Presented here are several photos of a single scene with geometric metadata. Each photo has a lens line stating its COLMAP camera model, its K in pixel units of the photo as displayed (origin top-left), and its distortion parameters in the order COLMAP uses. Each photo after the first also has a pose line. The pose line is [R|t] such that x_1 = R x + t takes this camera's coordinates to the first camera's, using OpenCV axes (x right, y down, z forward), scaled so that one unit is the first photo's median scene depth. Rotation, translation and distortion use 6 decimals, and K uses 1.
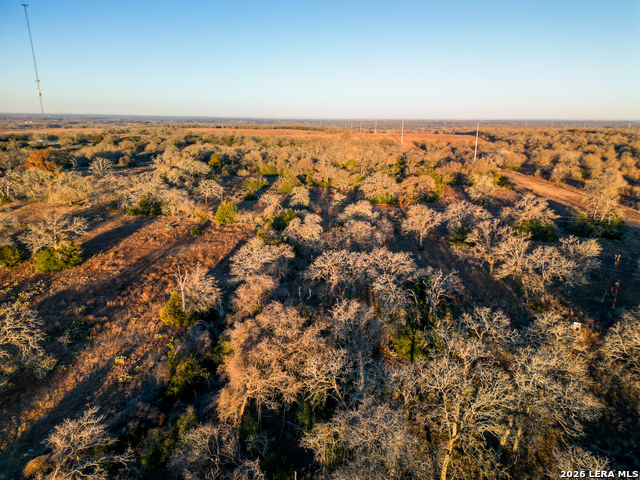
lens RADIAL K [[443.1, 0, 320.1], [0, 443.1, 239.7], [0, 0, 1]] dist [0.066894, -0.064905]
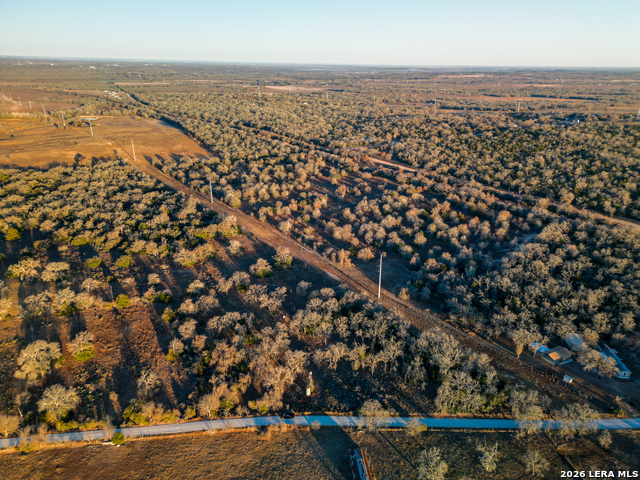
lens RADIAL K [[443.1, 0, 321.7], [0, 443.1, 238.3], [0, 0, 1]] dist [0.066894, -0.064905]
pose [[0.796379, -0.223777, 0.561876, -0.996155], [0.156676, 0.973650, 0.165707, -0.912203], [-0.584152, -0.043933, 0.810455, -1.927847]]
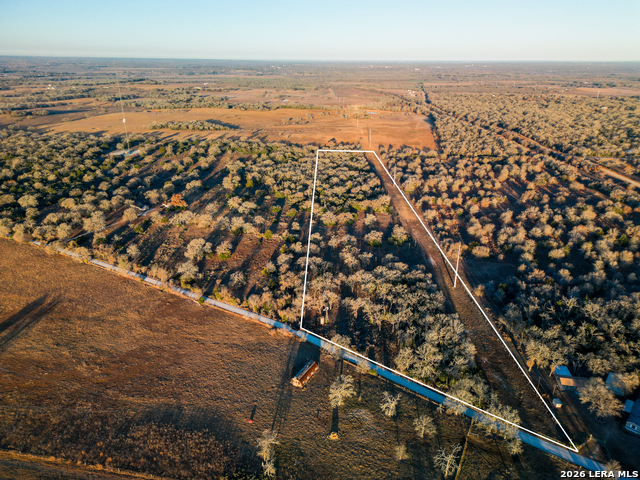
lens RADIAL K [[443.1, 0, 320.4], [0, 443.1, 239.0], [0, 0, 1]] dist [0.066894, -0.064905]
pose [[0.999978, -0.004168, -0.005062, 0.212391], [0.004719, 0.993441, 0.114248, -0.600513], [0.004553, -0.114269, 0.993439, -3.000667]]
